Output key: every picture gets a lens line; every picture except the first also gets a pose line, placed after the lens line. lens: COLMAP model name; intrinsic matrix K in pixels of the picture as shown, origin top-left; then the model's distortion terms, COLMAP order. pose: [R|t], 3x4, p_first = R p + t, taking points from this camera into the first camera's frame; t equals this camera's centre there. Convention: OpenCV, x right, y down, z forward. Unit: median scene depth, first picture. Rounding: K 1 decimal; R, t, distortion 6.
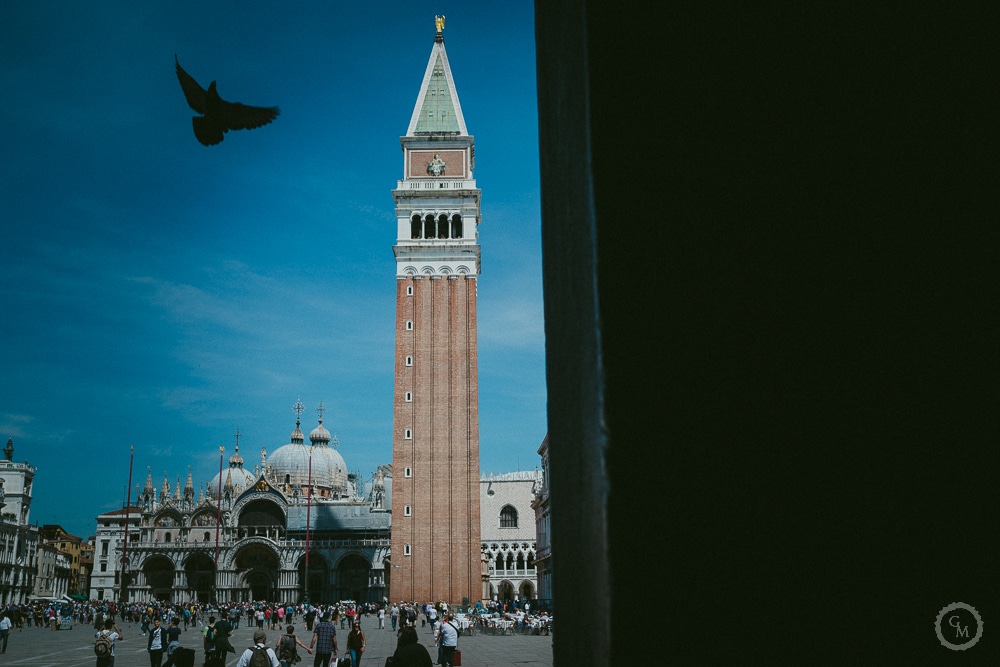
lens RADIAL K [[956.1, 0, 500.0], [0, 956.1, 333.5], [0, 0, 1]] dist [-0.090721, 0.018030]
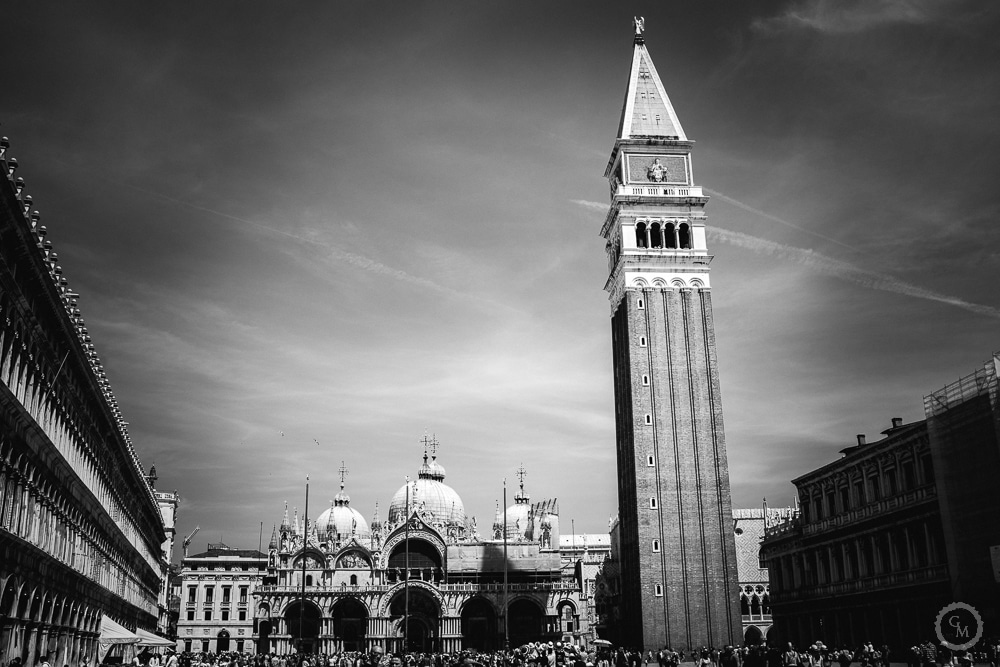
lens RADIAL K [[956.1, 0, 500.0], [0, 956.1, 333.5], [0, 0, 1]] dist [-0.090721, 0.018030]
pose [[0.998704, 0.019068, 0.047180, -0.239801], [-0.016403, 0.998282, -0.056243, 0.032803], [-0.048171, 0.055397, 0.997302, 0.089279]]
